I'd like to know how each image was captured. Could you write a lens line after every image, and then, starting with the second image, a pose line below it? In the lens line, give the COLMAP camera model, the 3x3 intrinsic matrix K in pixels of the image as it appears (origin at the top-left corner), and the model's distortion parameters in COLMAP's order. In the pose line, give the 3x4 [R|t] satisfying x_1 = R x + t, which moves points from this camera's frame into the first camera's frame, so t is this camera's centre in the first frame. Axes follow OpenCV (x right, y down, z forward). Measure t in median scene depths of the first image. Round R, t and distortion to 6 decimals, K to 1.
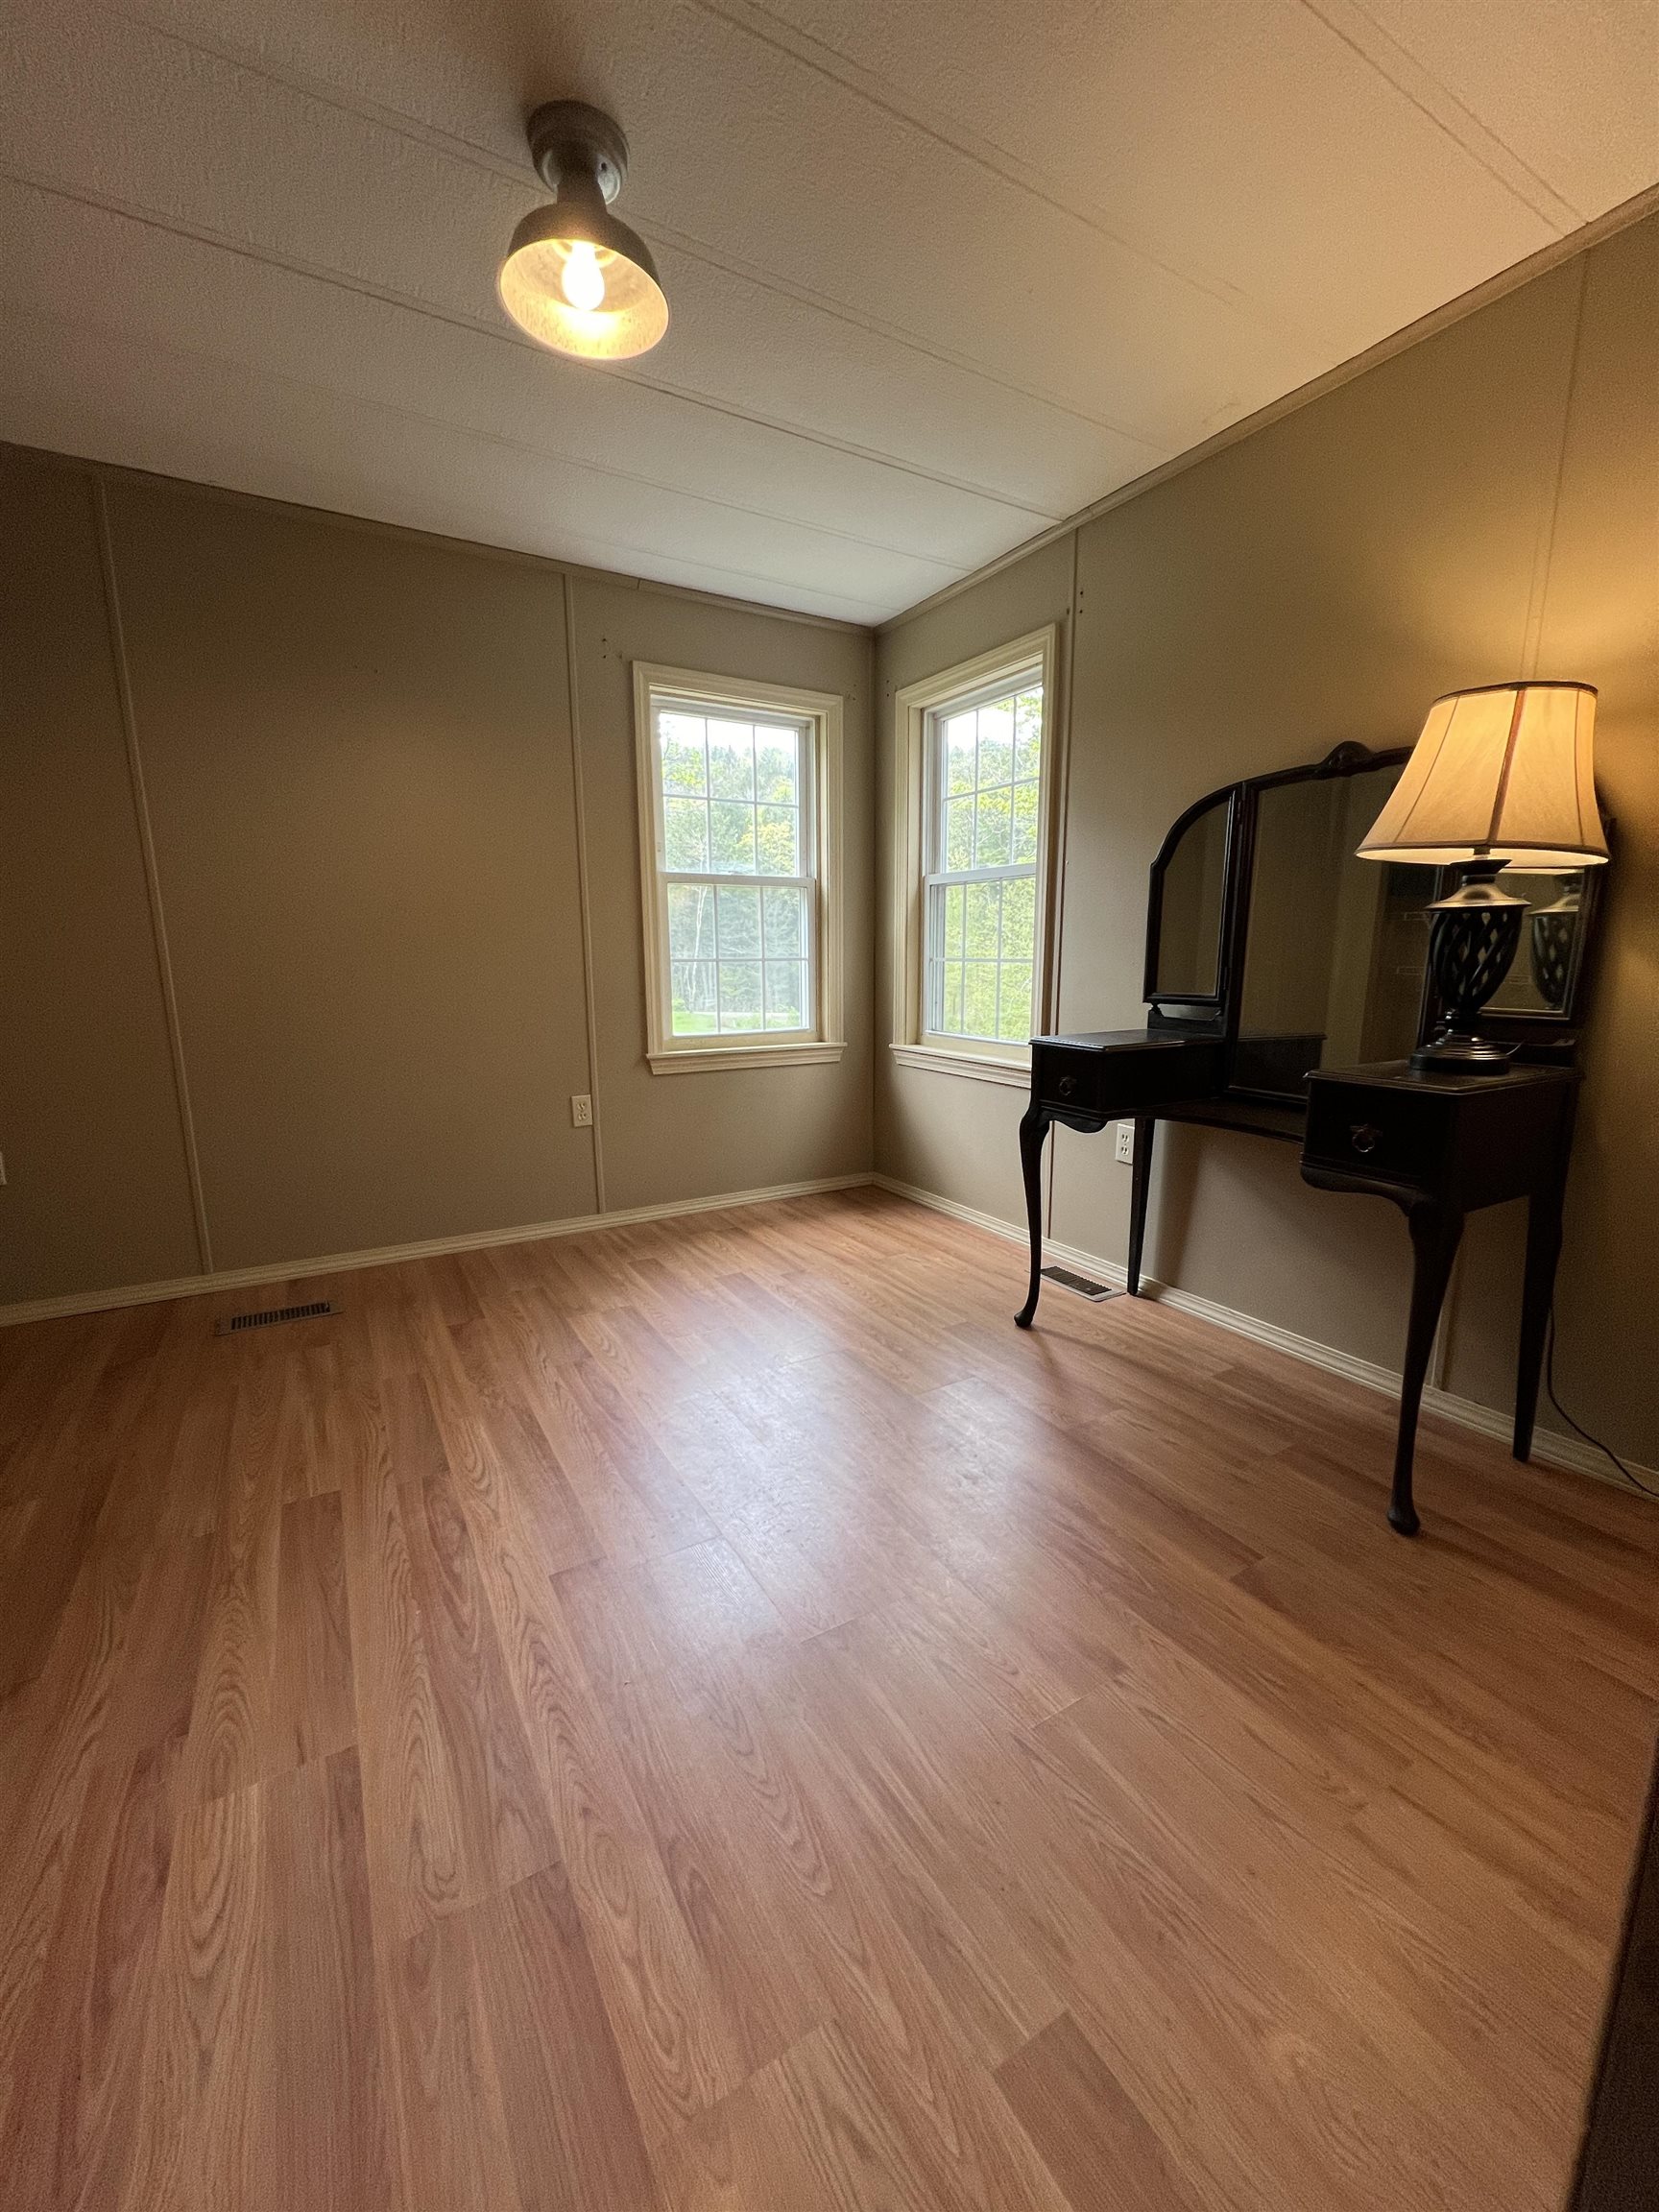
lens RADIAL K [[880.2, 0, 831.2], [0, 880.2, 1112.6], [0, 0, 1]] dist [-0.000356, -0.000834]
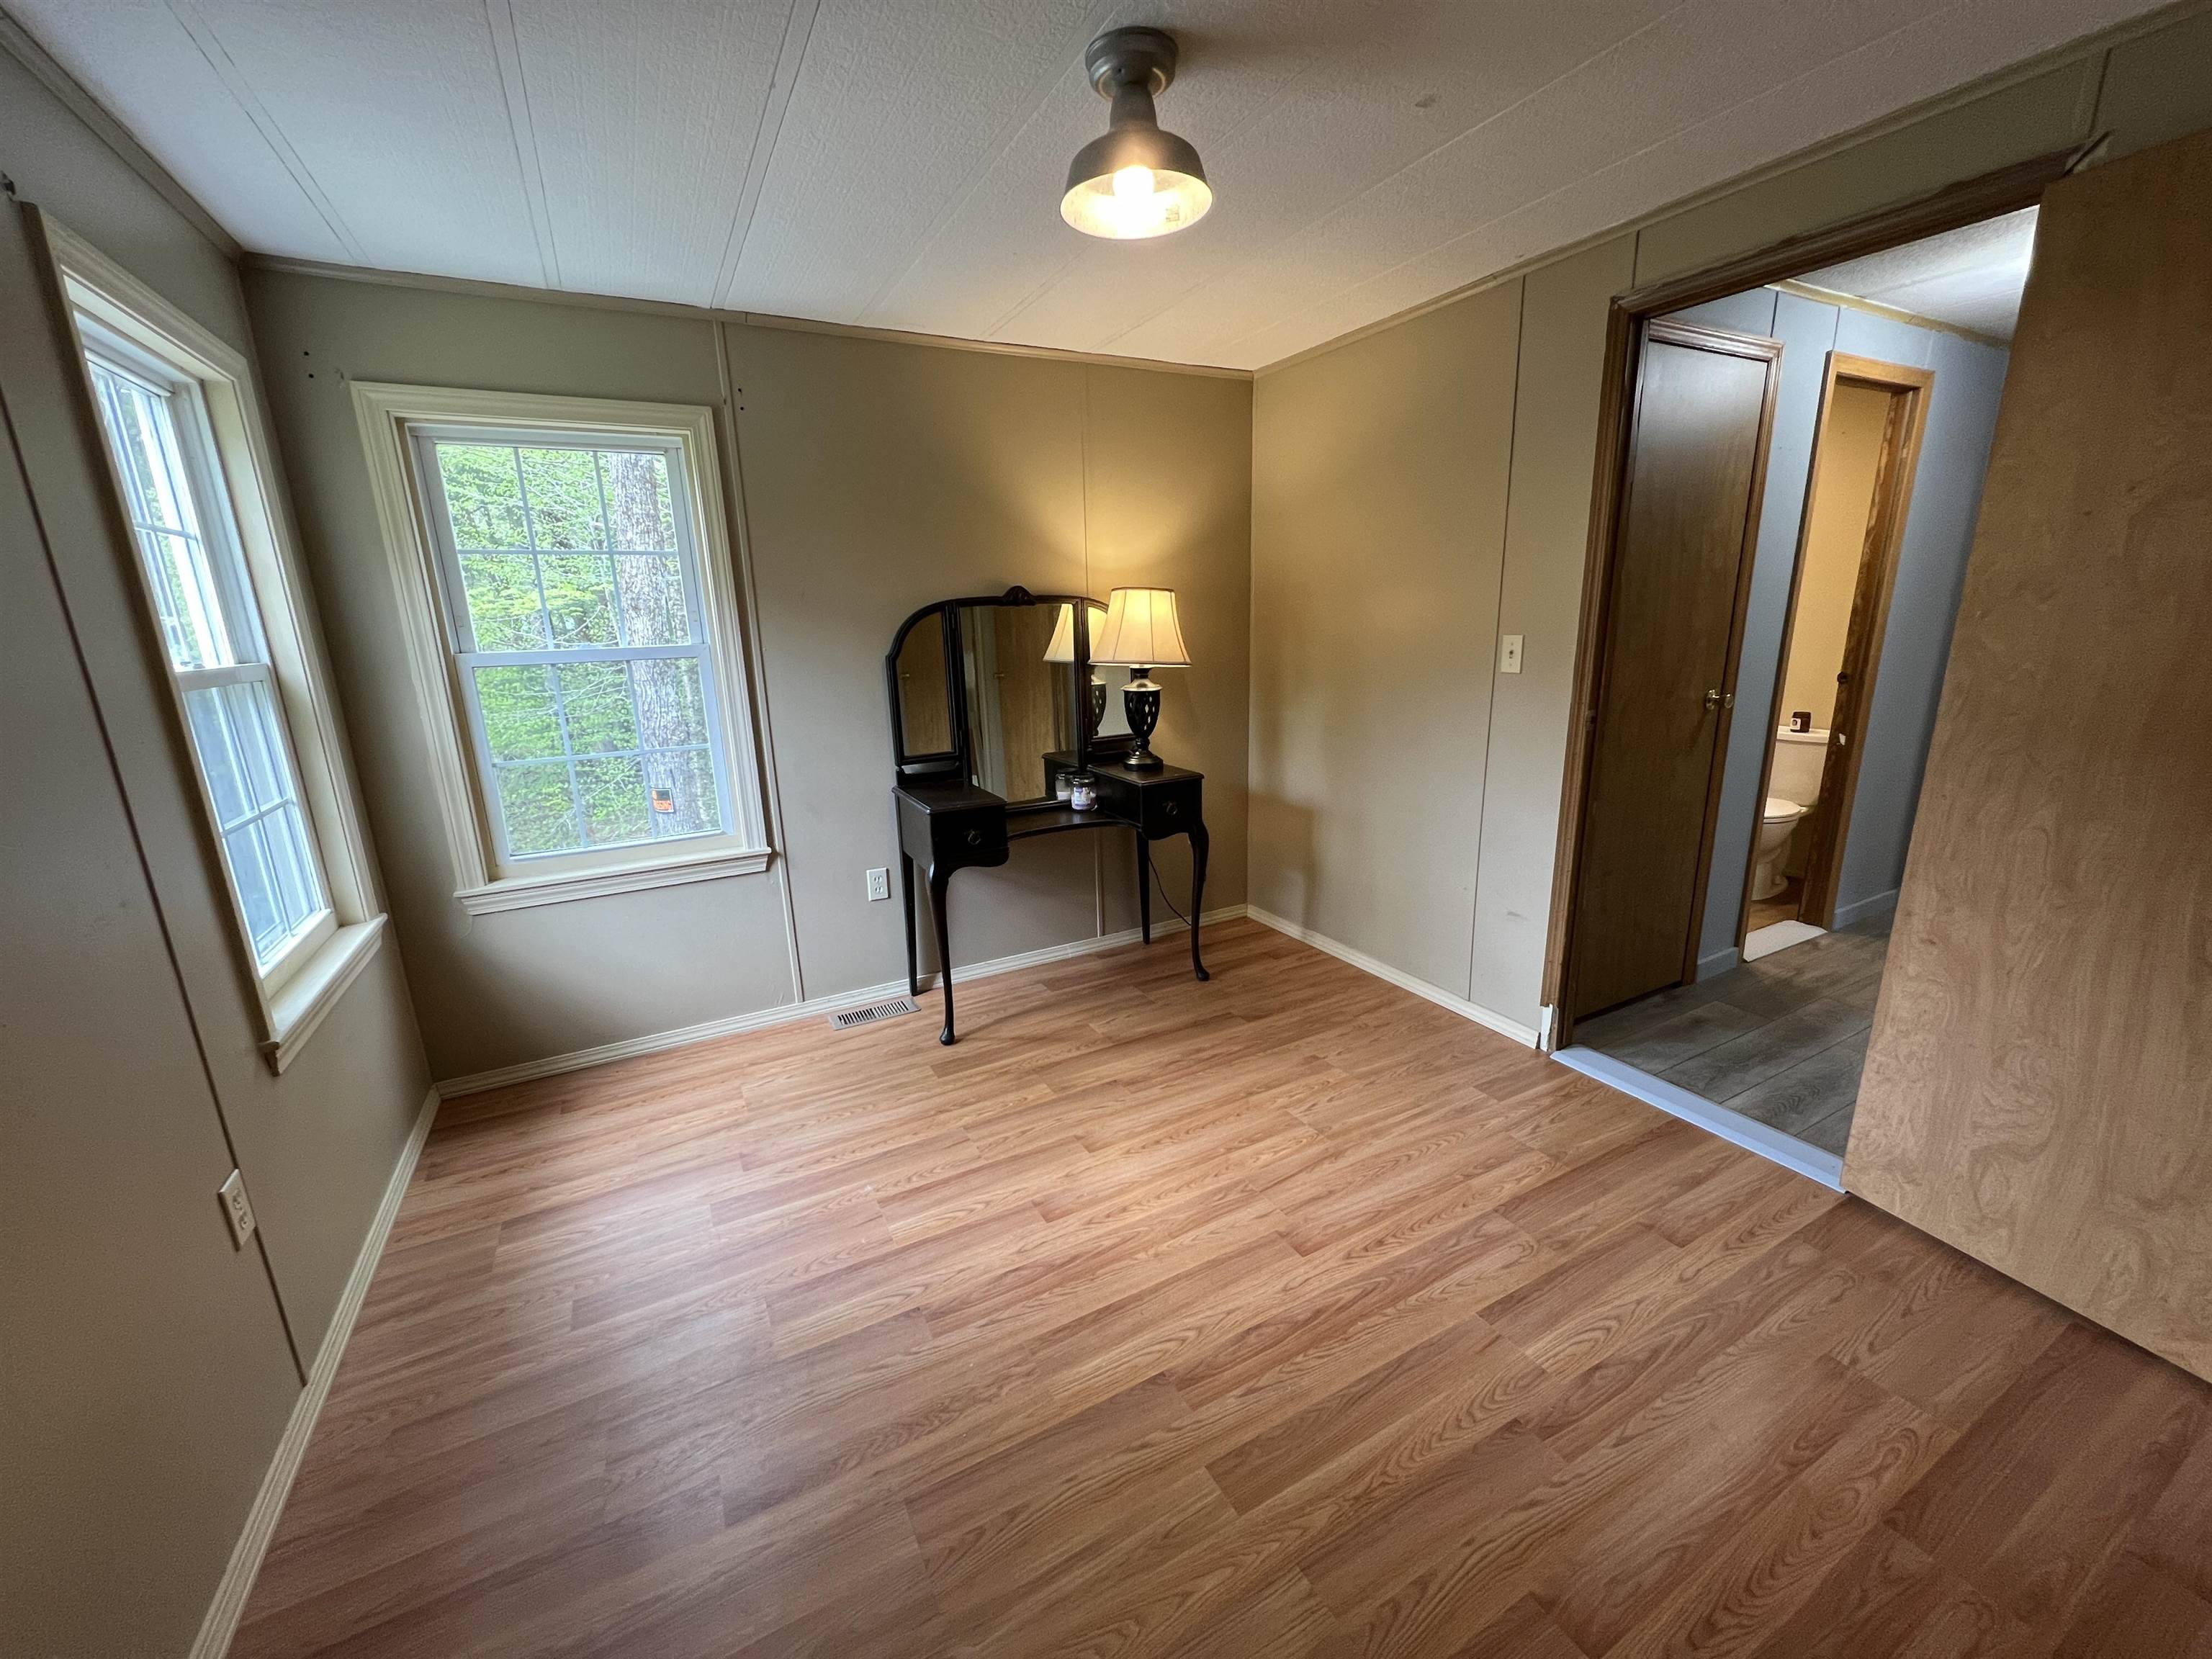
lens RADIAL K [[880.2, 0, 1109.7], [0, 880.2, 830.5], [0, 0, 1]] dist [-0.000356, -0.000834]
pose [[0.036492, -0.237384, 0.970730, -1.273702], [0.210645, 0.951380, 0.224733, -0.377089], [-0.976881, 0.196278, 0.084722, 0.920093]]
